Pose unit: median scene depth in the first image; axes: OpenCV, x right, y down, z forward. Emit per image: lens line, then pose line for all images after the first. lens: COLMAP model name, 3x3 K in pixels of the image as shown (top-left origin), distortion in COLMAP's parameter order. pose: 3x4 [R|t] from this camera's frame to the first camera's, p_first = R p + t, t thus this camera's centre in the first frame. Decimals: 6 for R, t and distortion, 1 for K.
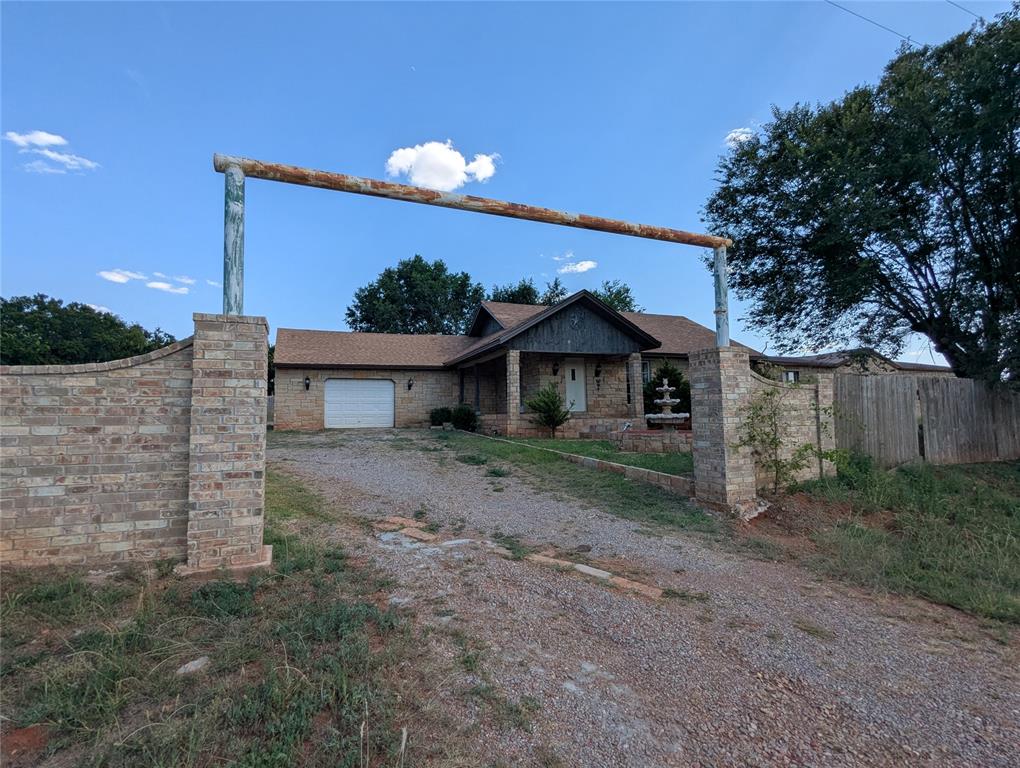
lens RADIAL K [[475.1, 0, 488.8], [0, 475.1, 384.6], [0, 0, 1]] dist [0.021482, -0.000011]
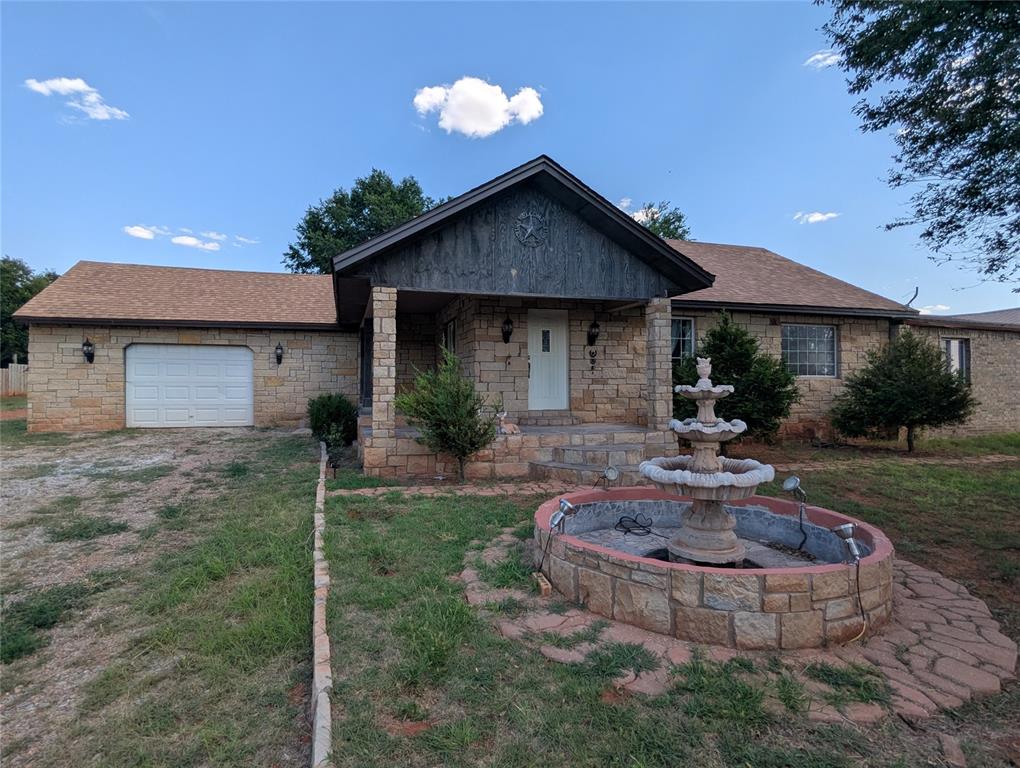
lens RADIAL K [[483.3, 0, 504.8], [0, 483.3, 383.7], [0, 0, 1]] dist [-0.001731, -0.000517]
pose [[0.995633, 0.017908, -0.091618, 0.181384], [-0.011150, 0.997214, 0.073751, -0.012475], [0.092683, -0.072408, 0.993059, 0.448812]]
